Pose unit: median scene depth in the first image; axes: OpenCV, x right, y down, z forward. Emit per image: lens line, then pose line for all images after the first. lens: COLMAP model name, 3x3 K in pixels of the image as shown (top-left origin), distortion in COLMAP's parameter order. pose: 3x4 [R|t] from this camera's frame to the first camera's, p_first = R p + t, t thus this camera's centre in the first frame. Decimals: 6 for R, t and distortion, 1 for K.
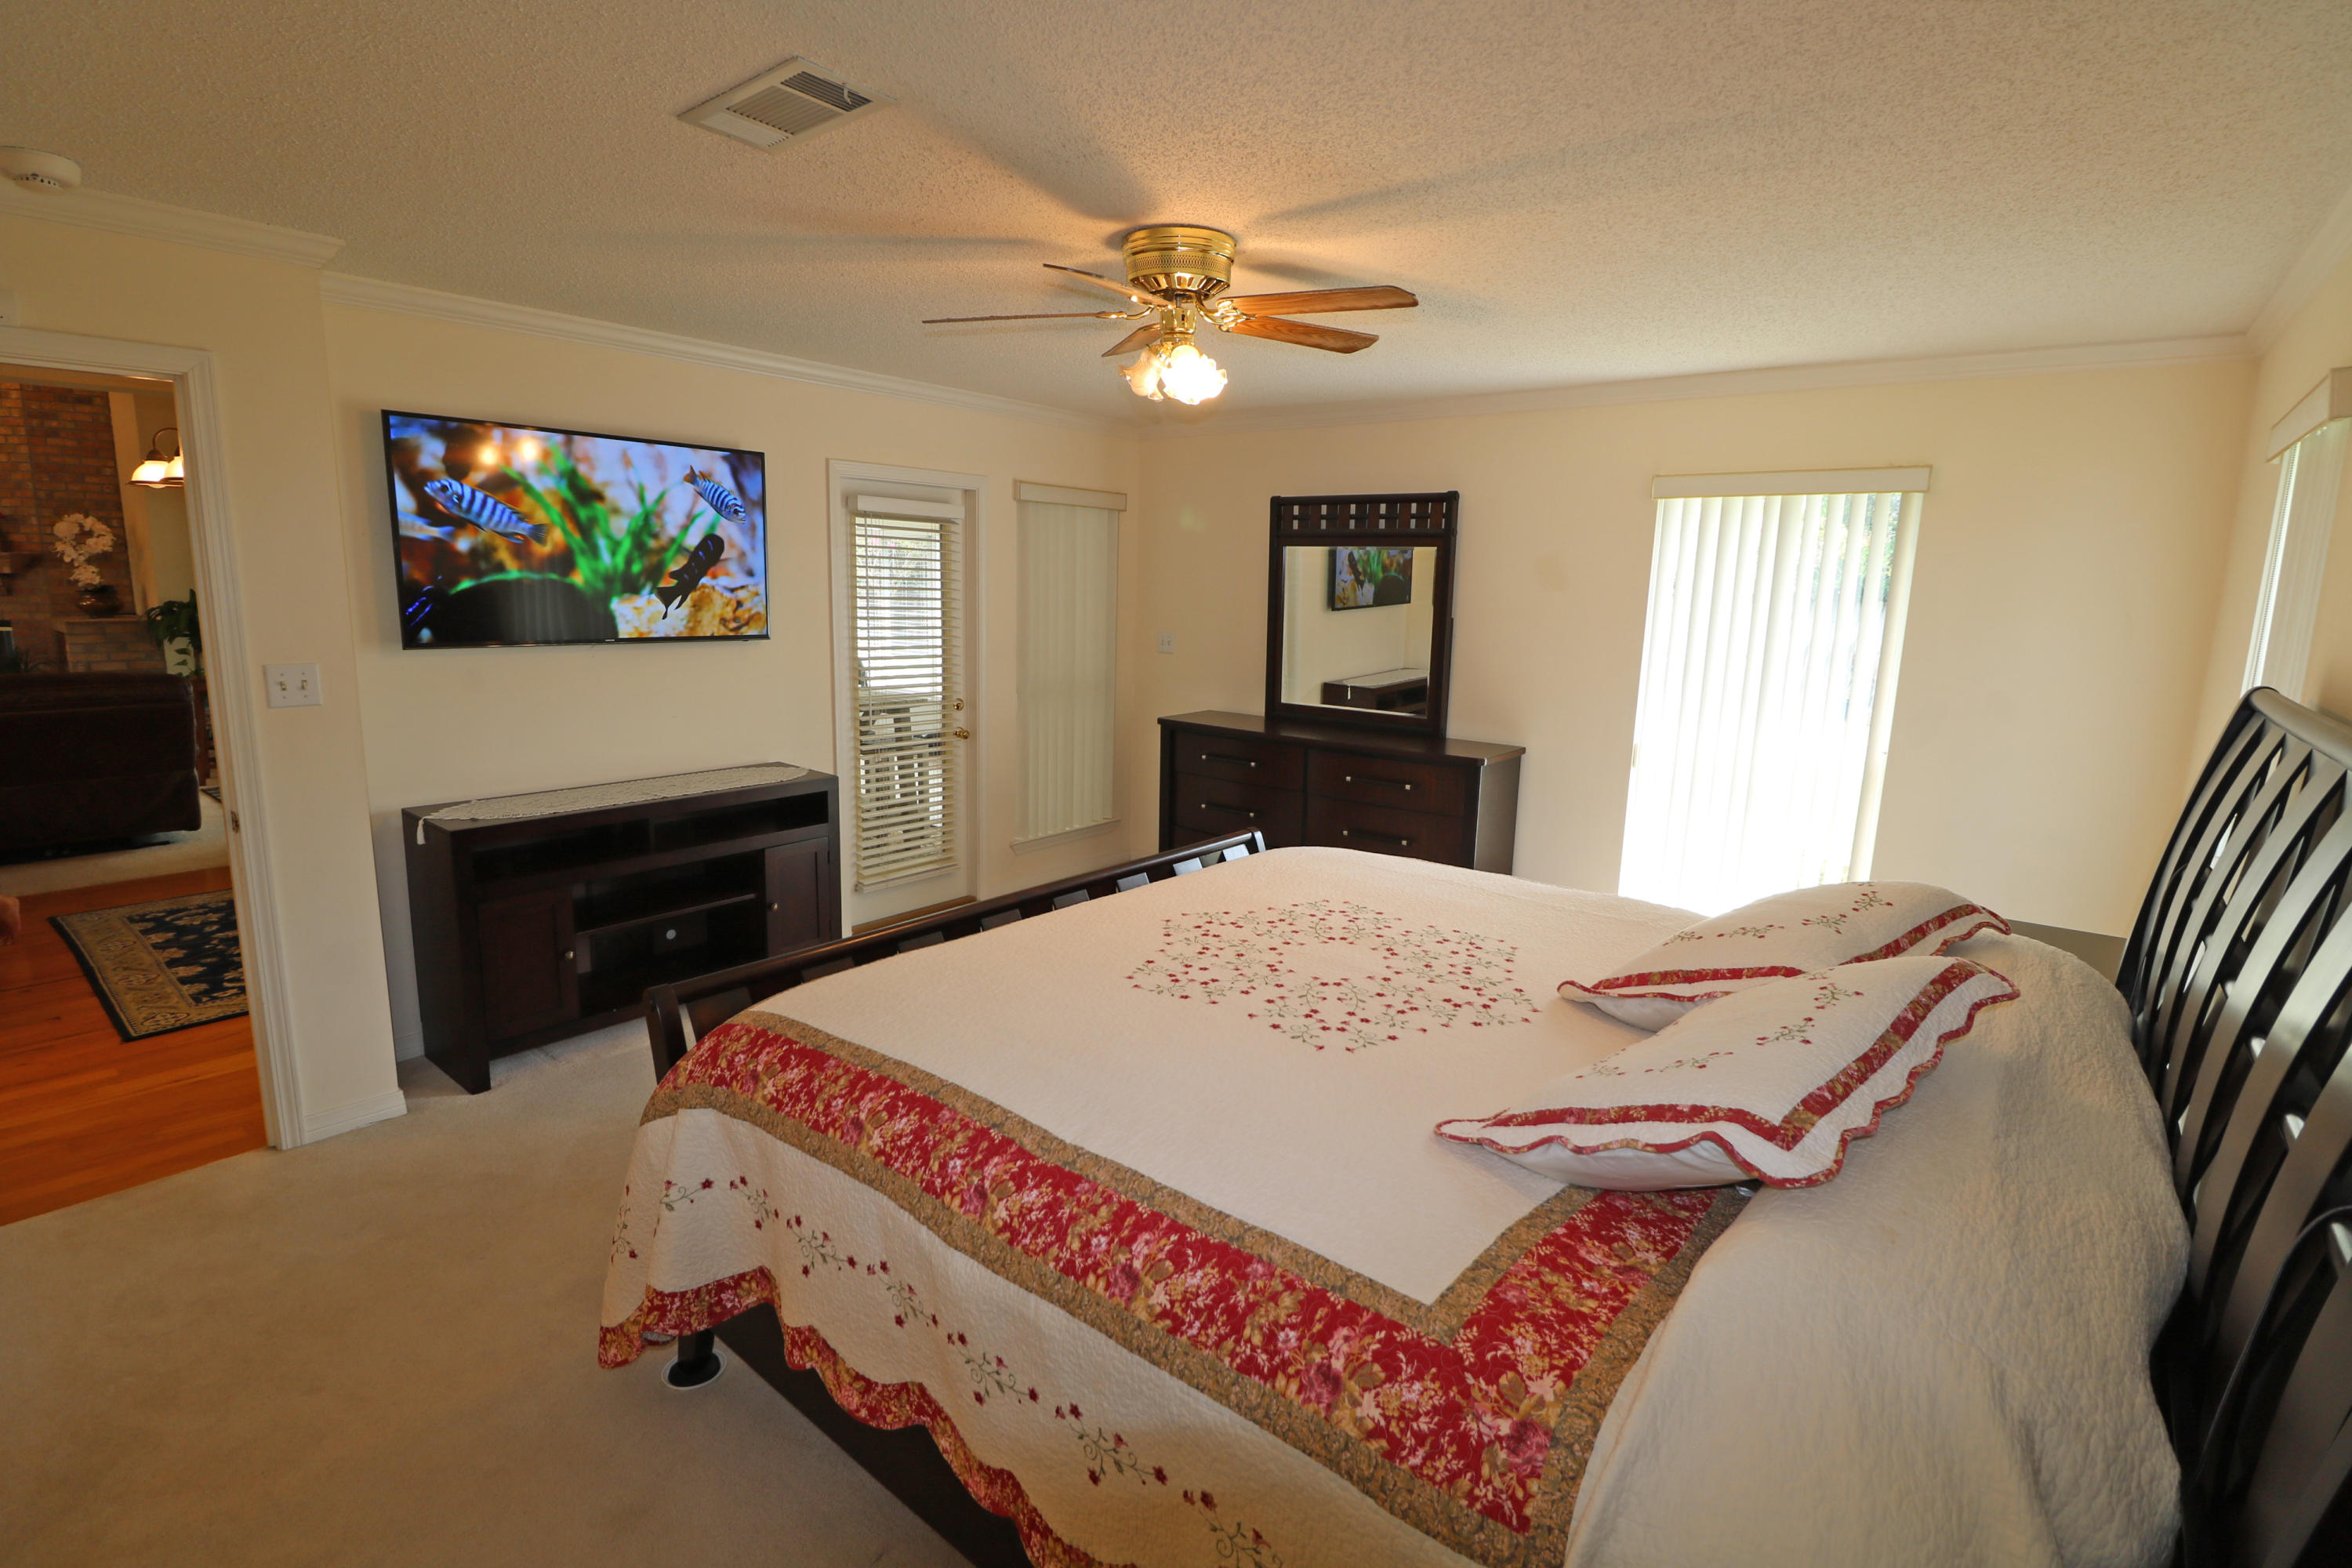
lens RADIAL K [[1104.0, 0, 1180.1], [0, 1104.0, 769.7], [0, 0, 1]] dist [0.000271, -0.011507]
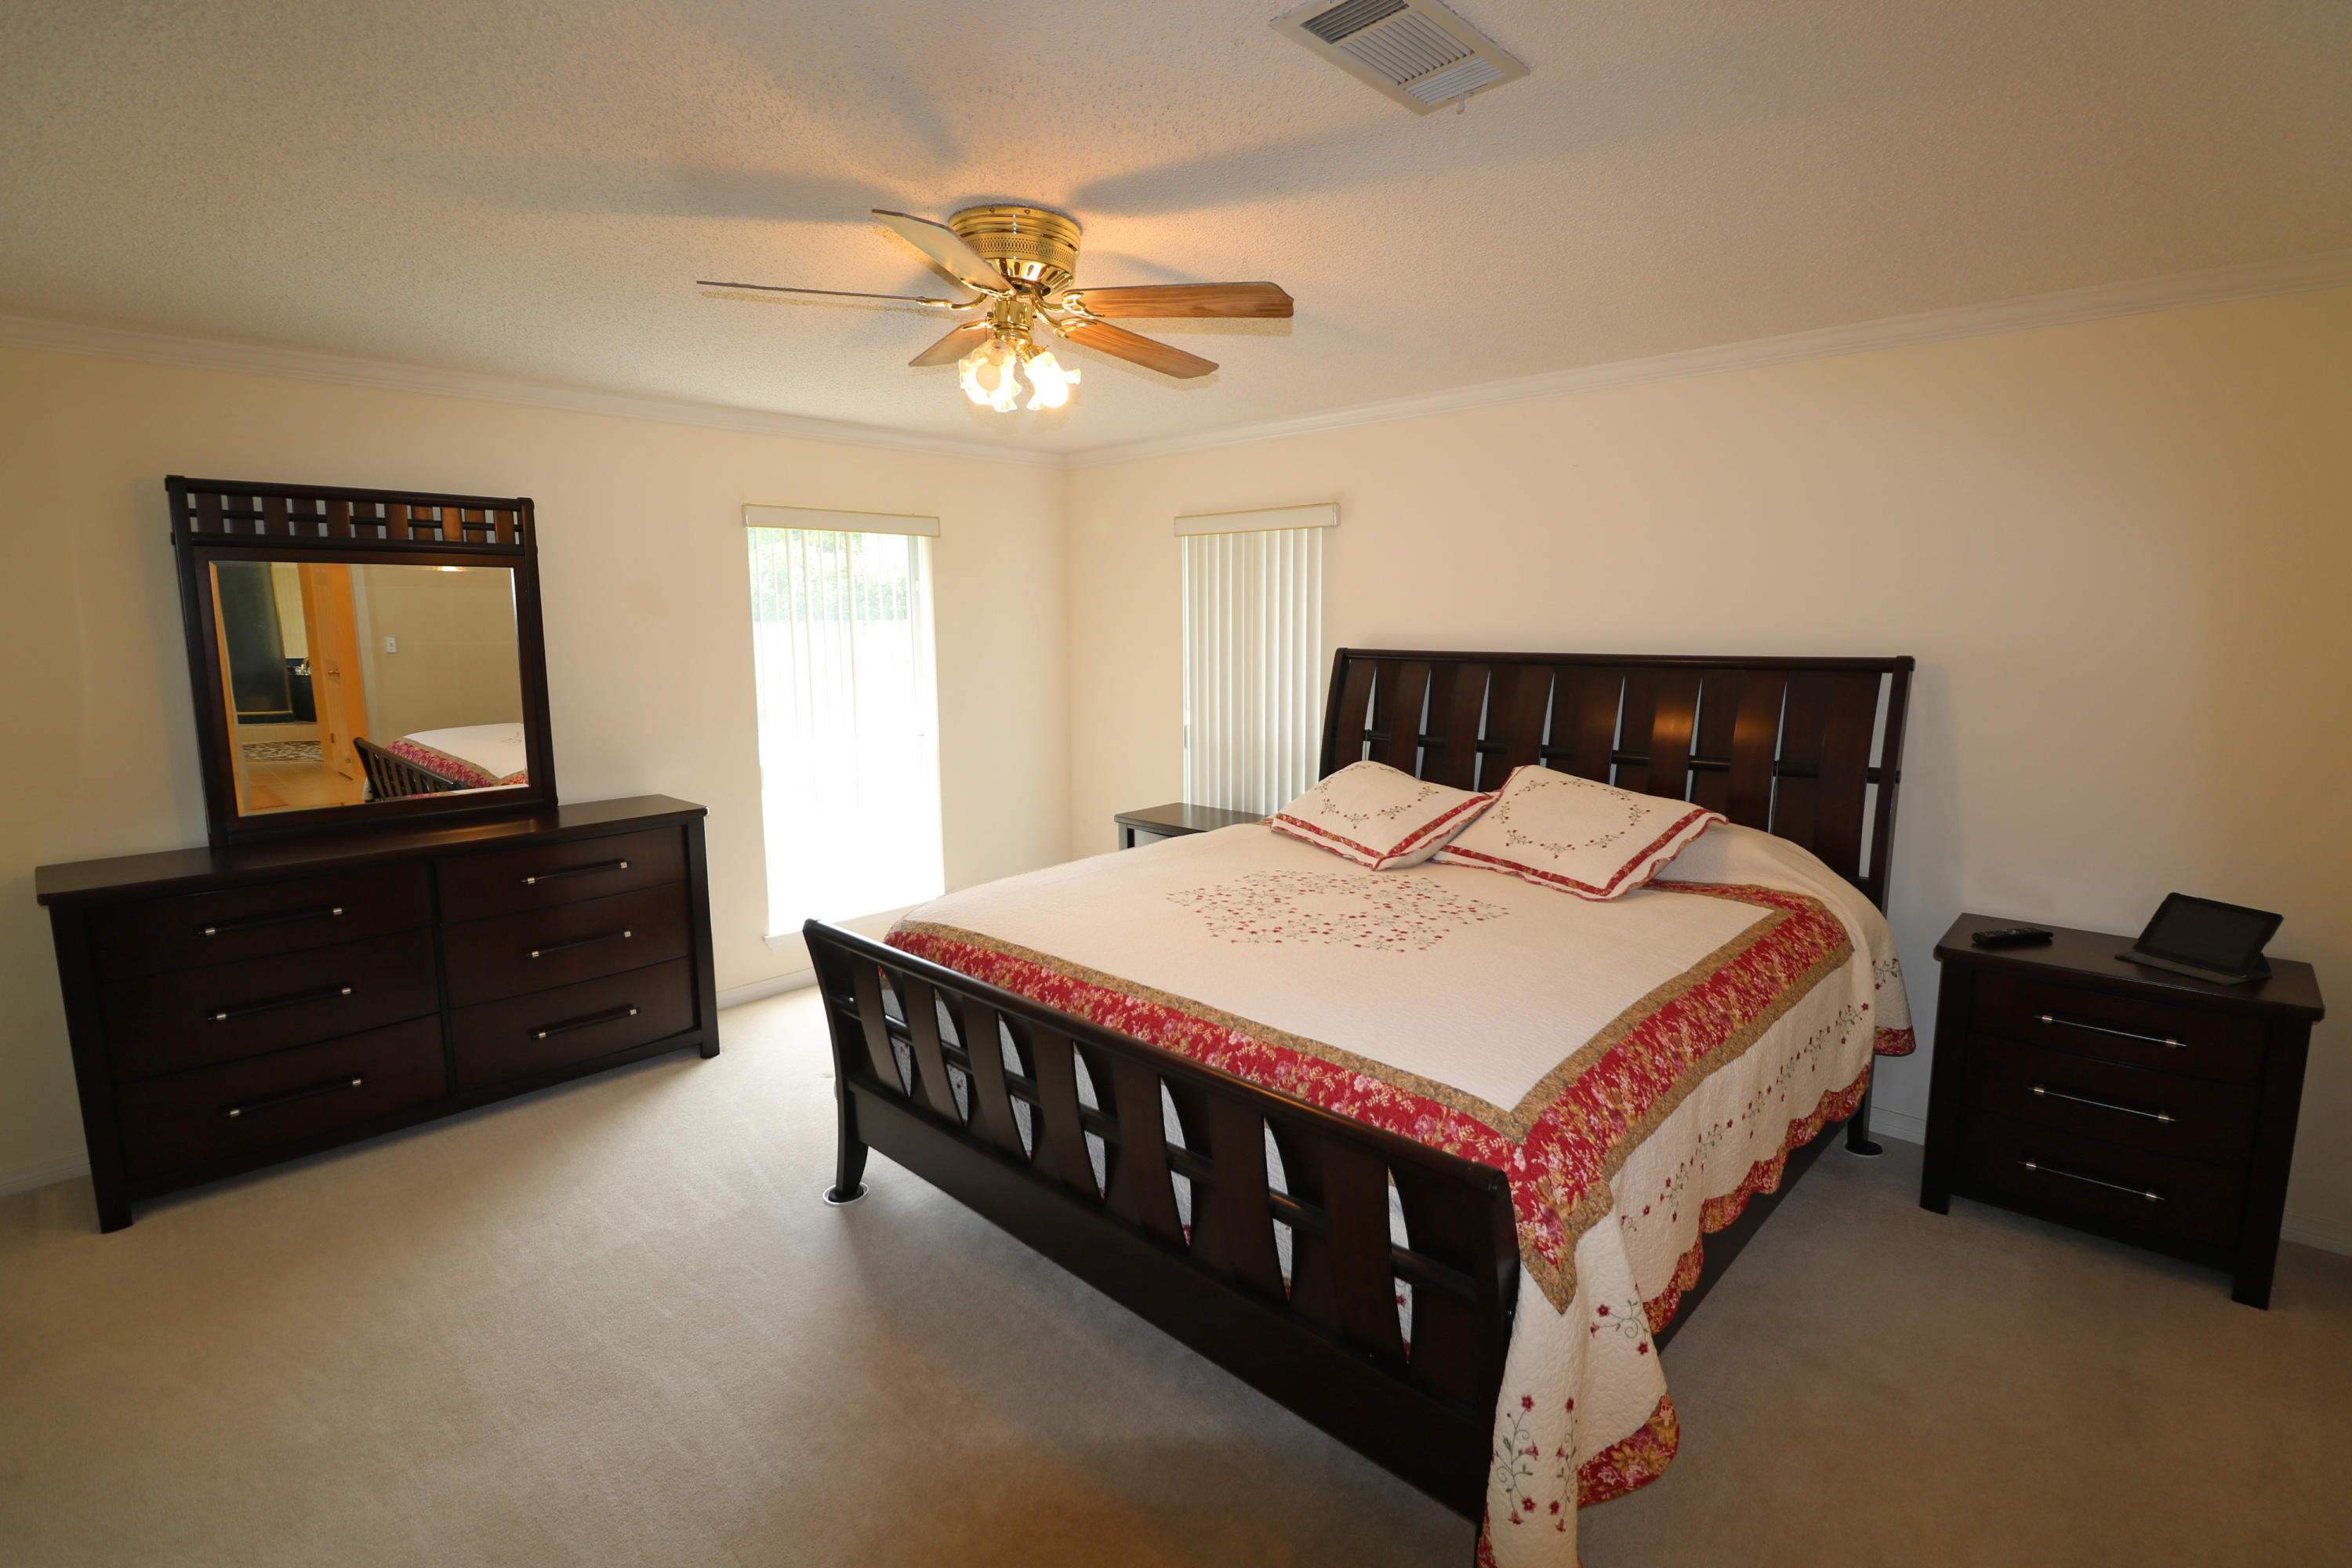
lens RADIAL K [[1104.0, 0, 1180.1], [0, 1104.0, 769.7], [0, 0, 1]] dist [0.000271, -0.011507]
pose [[0.069312, -0.161779, 0.984390, -0.613894], [0.177493, 0.973019, 0.147413, -0.109431], [-0.981678, 0.164505, 0.096157, 0.567772]]
